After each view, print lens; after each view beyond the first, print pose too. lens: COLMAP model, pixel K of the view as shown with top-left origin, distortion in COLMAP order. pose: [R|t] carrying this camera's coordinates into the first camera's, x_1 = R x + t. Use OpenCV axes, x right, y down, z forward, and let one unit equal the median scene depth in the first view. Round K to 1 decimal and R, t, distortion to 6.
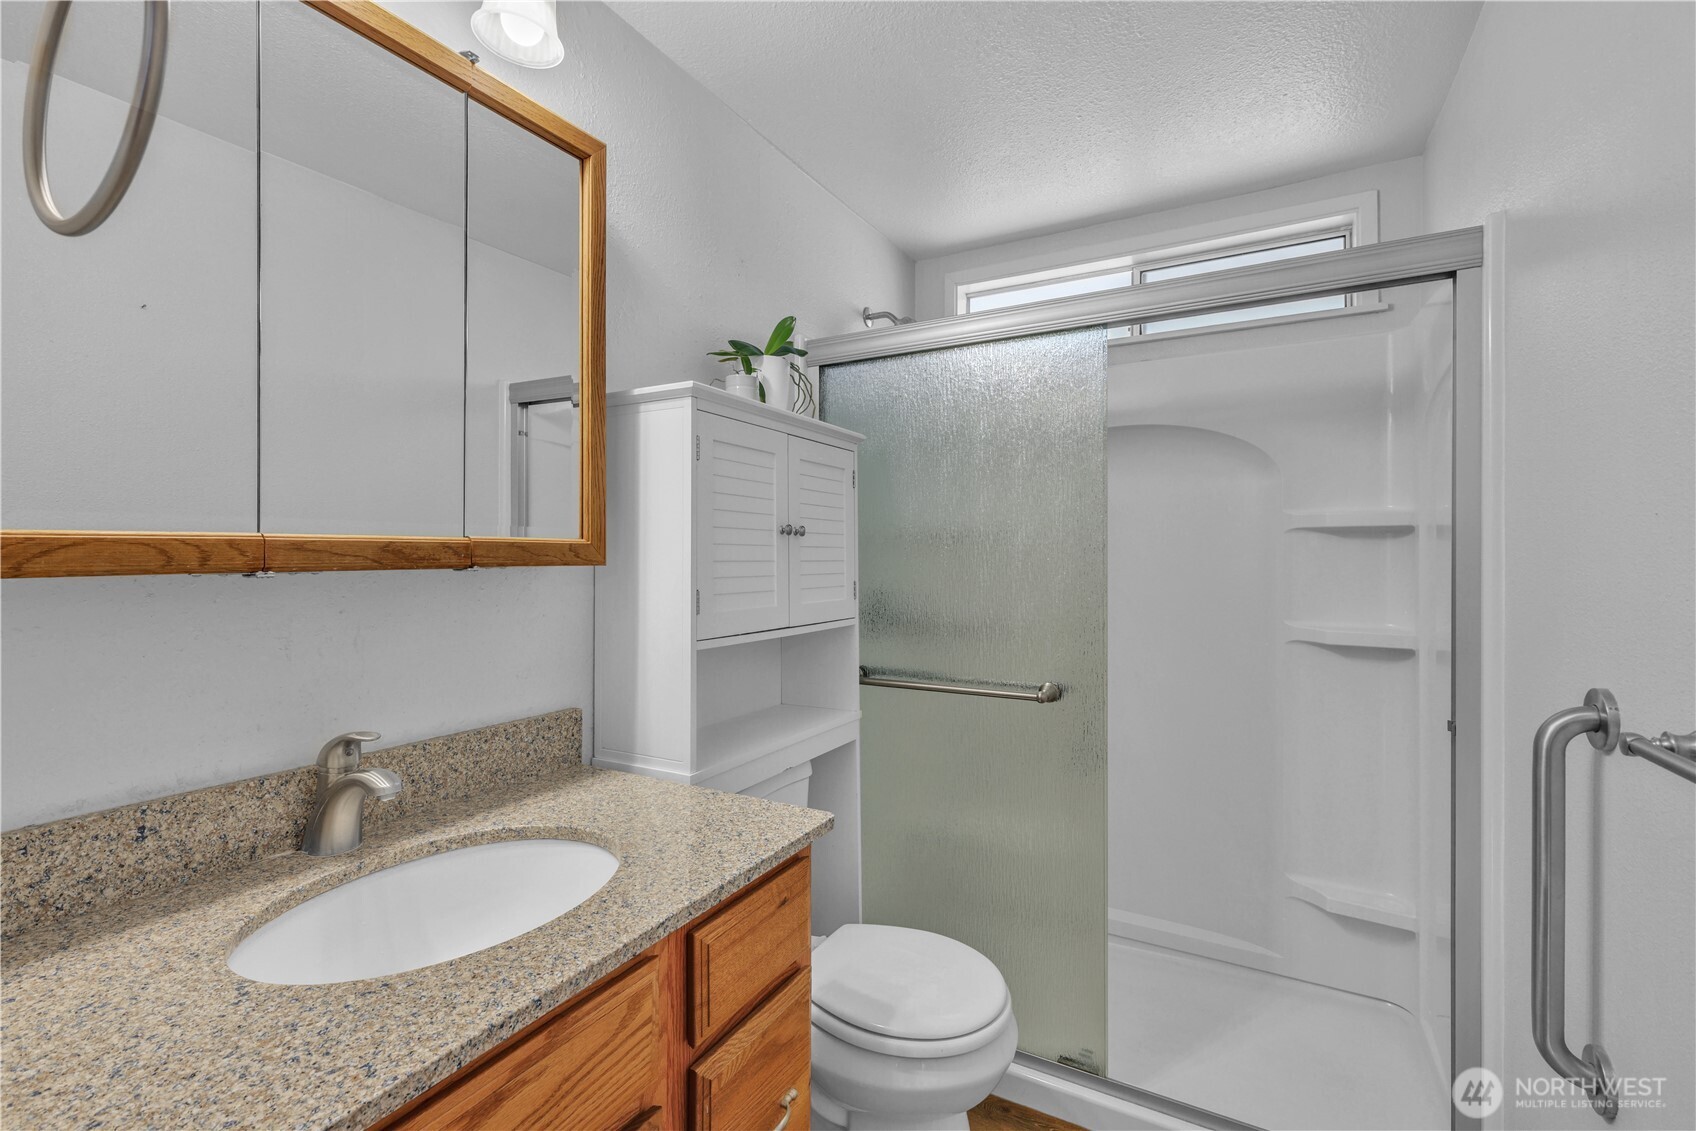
lens RADIAL K [[745.7, 0, 847.8], [0, 745.7, 557.6], [0, 0, 1]] dist [0.000138, 0.000000]
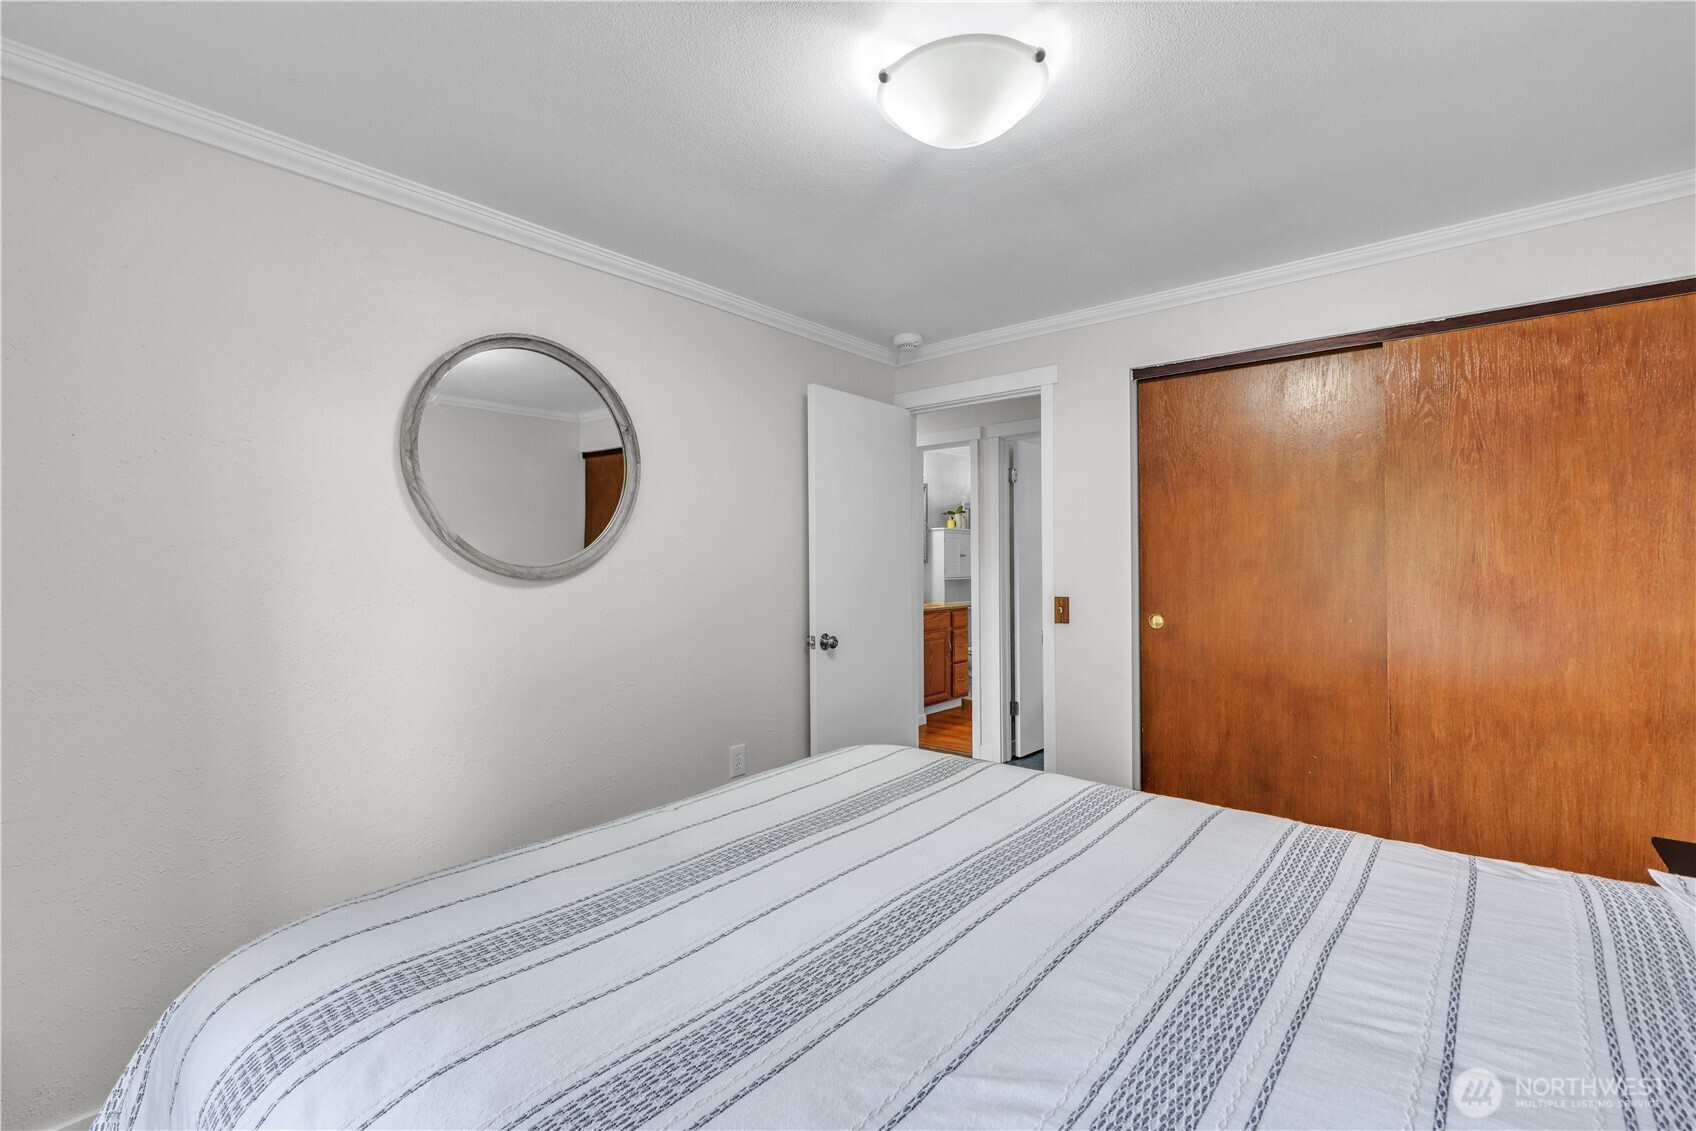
lens RADIAL K [[745.7, 0, 846.7], [0, 745.7, 564.8], [0, 0, 1]] dist [0.000138, 0.000000]
pose [[0.977042, -0.014174, -0.212574, 0.191791], [0.012842, 0.999888, -0.007642, 0.043065], [0.212658, 0.004737, 0.977115, -3.531722]]
